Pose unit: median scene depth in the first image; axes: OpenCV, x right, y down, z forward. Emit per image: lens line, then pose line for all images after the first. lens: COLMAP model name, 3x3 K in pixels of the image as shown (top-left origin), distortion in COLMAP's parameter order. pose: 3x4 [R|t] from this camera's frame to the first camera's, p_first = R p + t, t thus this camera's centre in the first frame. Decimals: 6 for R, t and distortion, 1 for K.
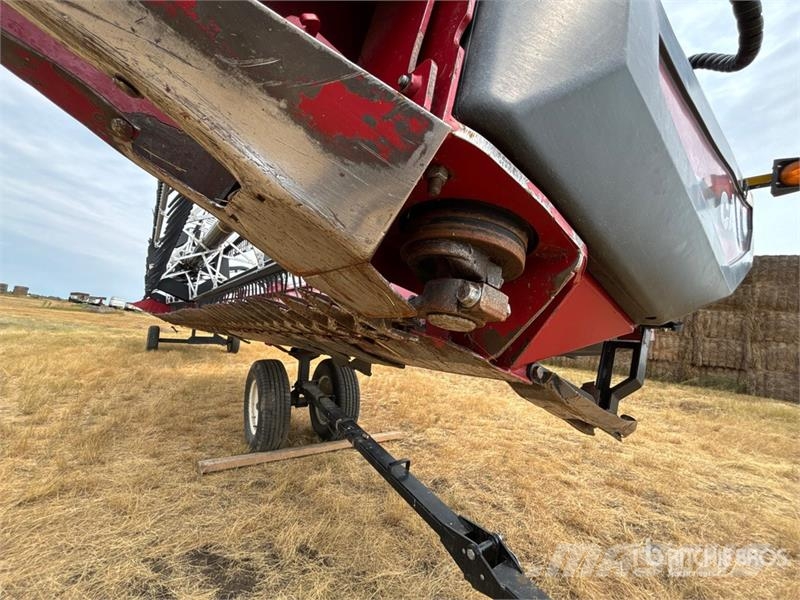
lens RADIAL K [[329.8, 0, 385.3], [0, 329.8, 299.6], [0, 0, 1]] dist [-0.000267, 0.000423]
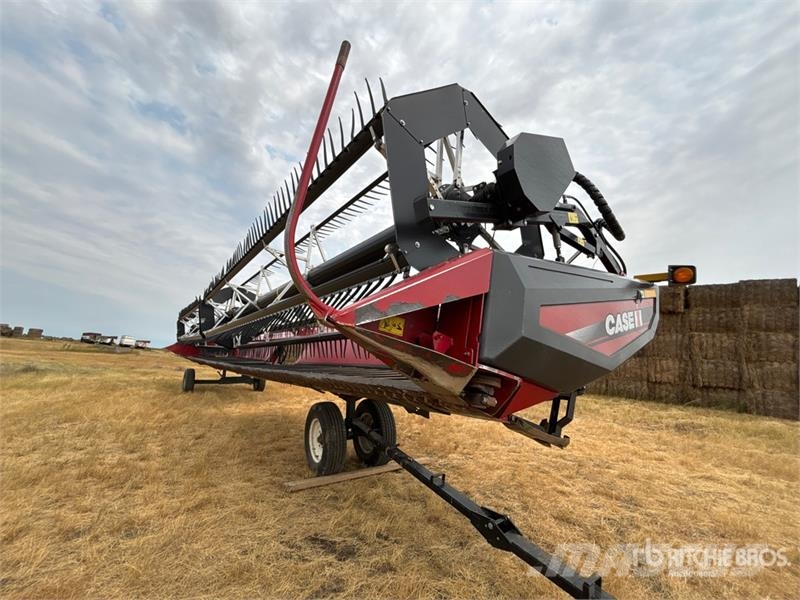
lens RADIAL K [[329.8, 0, 385.3], [0, 329.8, 299.6], [0, 0, 1]] dist [-0.000267, 0.000423]
pose [[0.999164, -0.039165, -0.011734, -0.054658], [0.038053, 0.995785, -0.083458, -0.064307], [0.014953, 0.082941, 0.996442, -0.200372]]
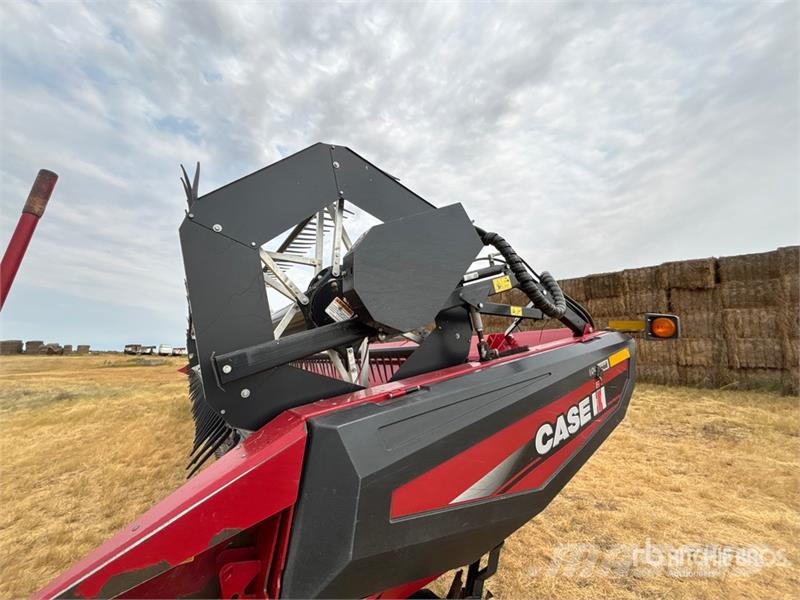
lens RADIAL K [[326.9, 0, 384.3], [0, 326.9, 300.2], [0, 0, 1]] dist [-0.000651, -0.000585]
pose [[0.988363, -0.126253, -0.084843, 0.108124], [0.122342, 0.991236, -0.049826, -0.188559], [0.090391, 0.038867, 0.995148, -0.115492]]
